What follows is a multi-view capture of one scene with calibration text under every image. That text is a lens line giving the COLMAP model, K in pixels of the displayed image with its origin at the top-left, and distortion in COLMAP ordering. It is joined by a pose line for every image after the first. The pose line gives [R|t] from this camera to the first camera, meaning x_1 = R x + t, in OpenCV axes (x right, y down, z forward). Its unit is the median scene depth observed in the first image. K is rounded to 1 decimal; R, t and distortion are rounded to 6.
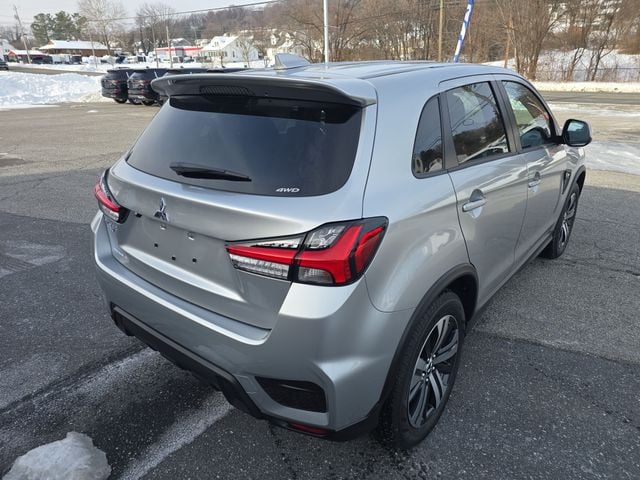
lens RADIAL K [[431.6, 0, 318.6], [0, 431.6, 239.2], [0, 0, 1]] dist [0.020071, -0.005318]
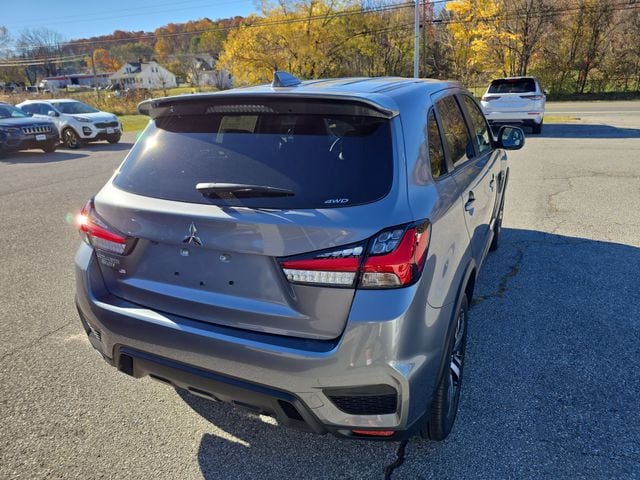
lens RADIAL K [[431.6, 0, 317.4], [0, 431.6, 239.6], [0, 0, 1]] dist [0.020071, -0.005318]
pose [[0.977838, -0.092053, 0.188041, -0.318729], [0.100243, 0.994364, -0.034504, 0.007899], [-0.183805, 0.052589, 0.981555, 0.006443]]
